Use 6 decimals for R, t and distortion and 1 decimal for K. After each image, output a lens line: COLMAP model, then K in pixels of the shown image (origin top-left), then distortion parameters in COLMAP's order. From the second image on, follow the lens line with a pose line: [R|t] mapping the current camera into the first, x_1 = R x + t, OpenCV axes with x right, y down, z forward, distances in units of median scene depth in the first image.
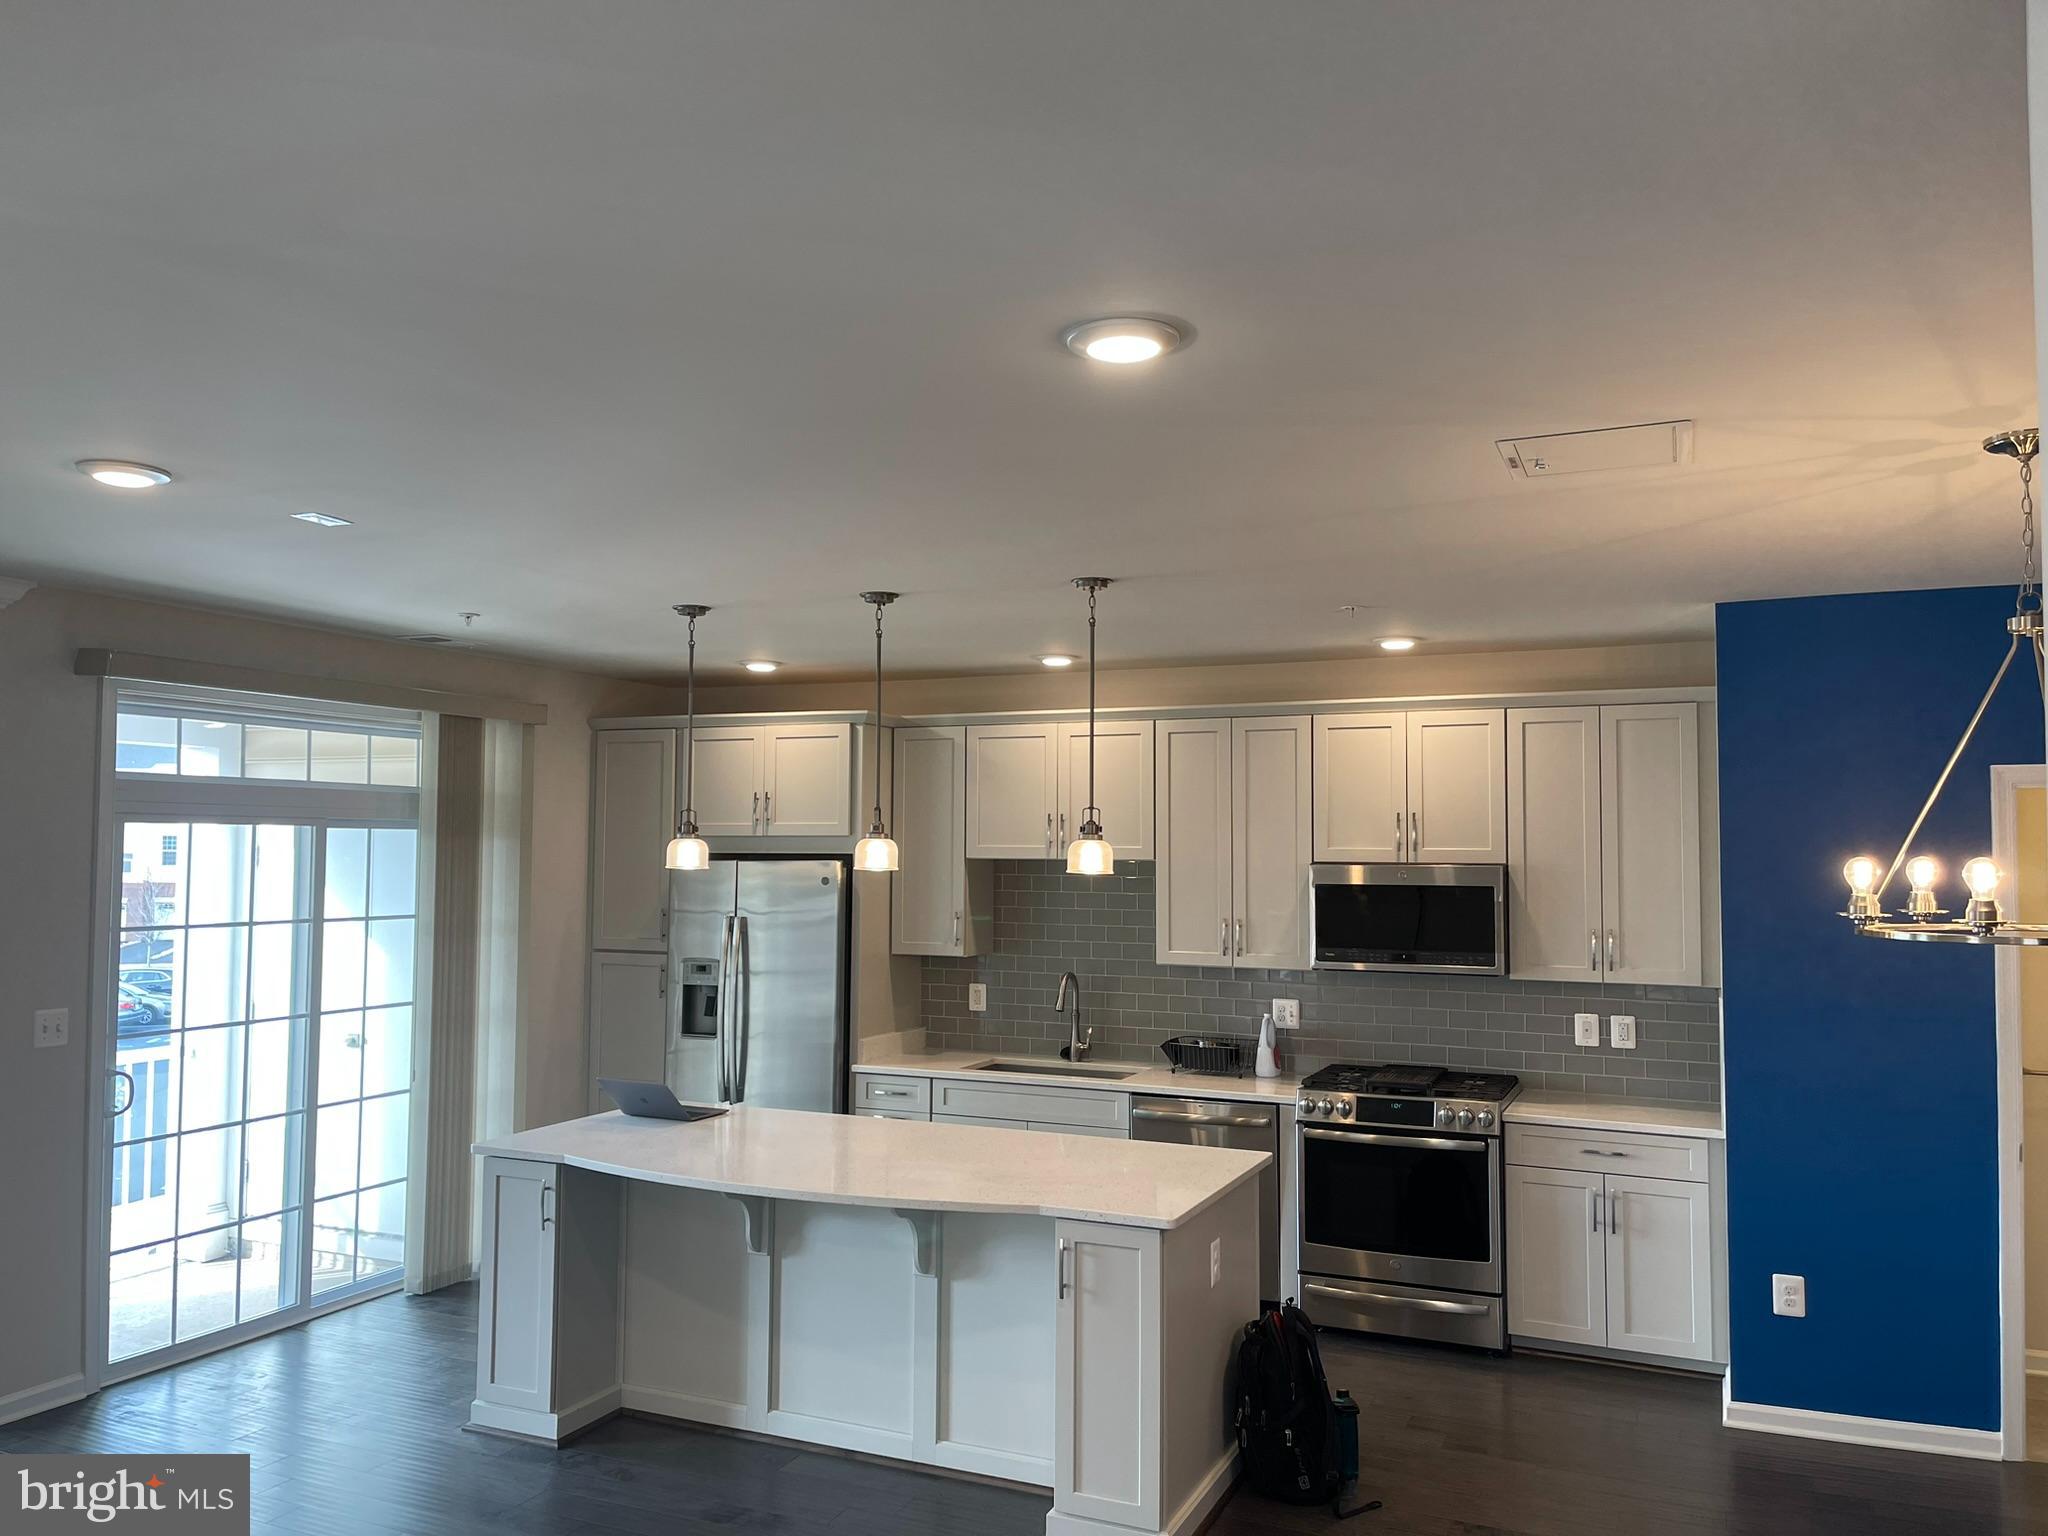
lens RADIAL K [[1559.2, 0, 1022.0], [0, 1559.2, 765.6], [0, 0, 1]] dist [0.070427, -0.030895]
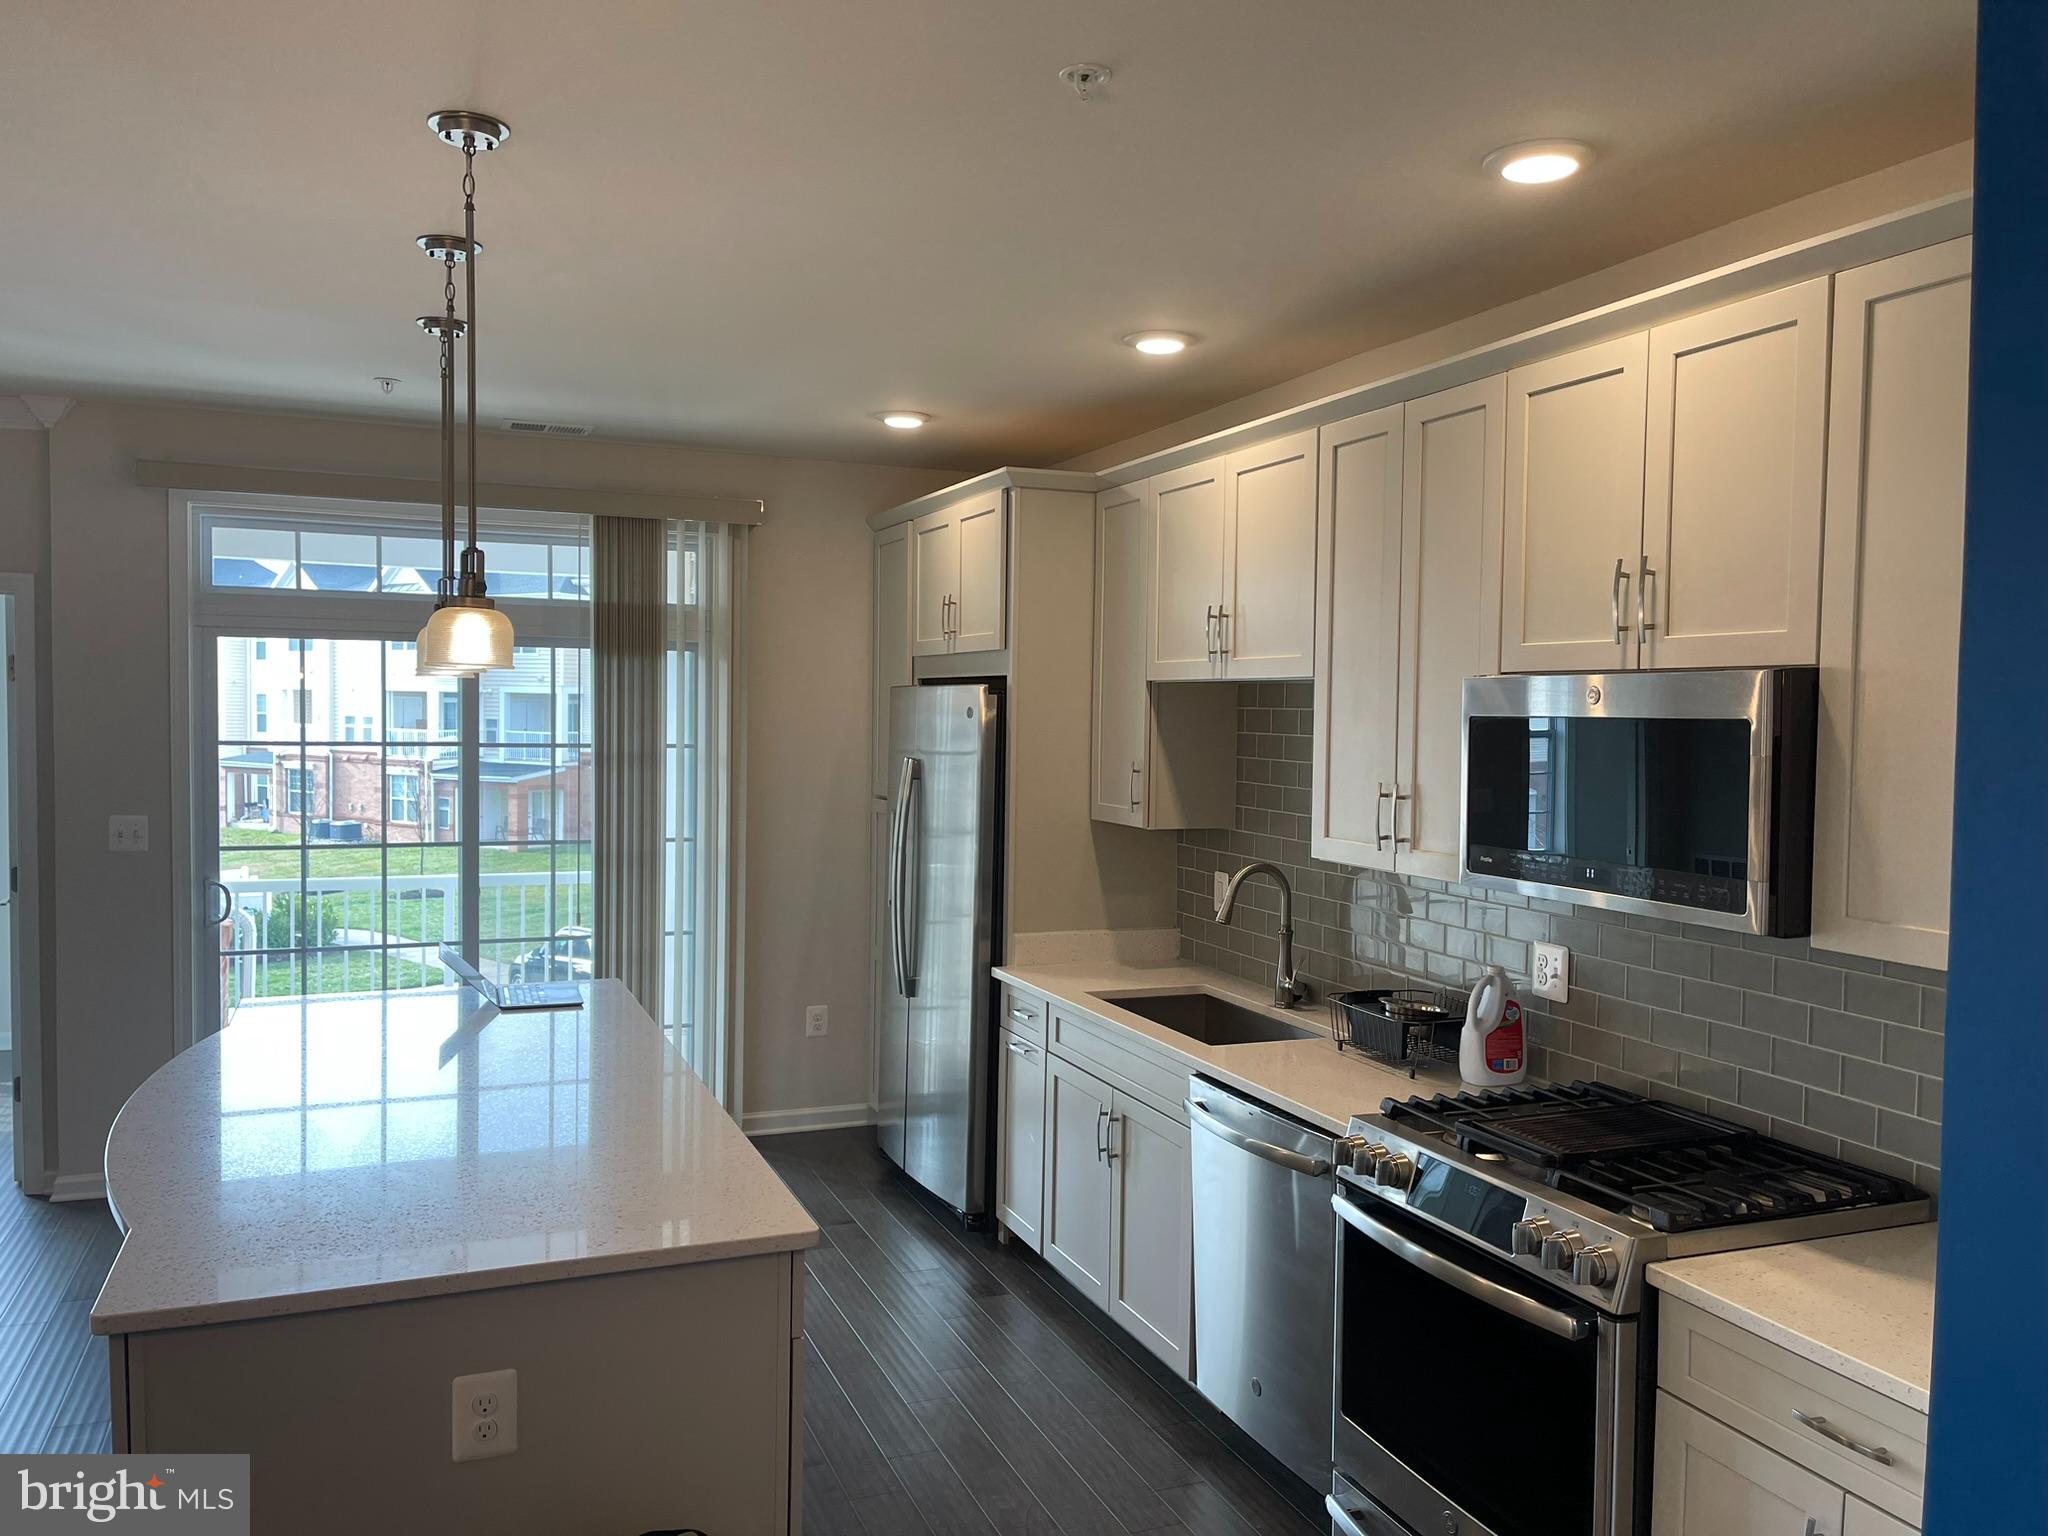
lens RADIAL K [[1559.2, 0, 1034.3], [0, 1559.2, 765.8], [0, 0, 1]] dist [0.070427, -0.030895]
pose [[0.717964, 0.030163, -0.695426, 0.421660], [0.029157, 0.996881, 0.073340, 0.049118], [0.695469, -0.072932, 0.714845, 0.532814]]
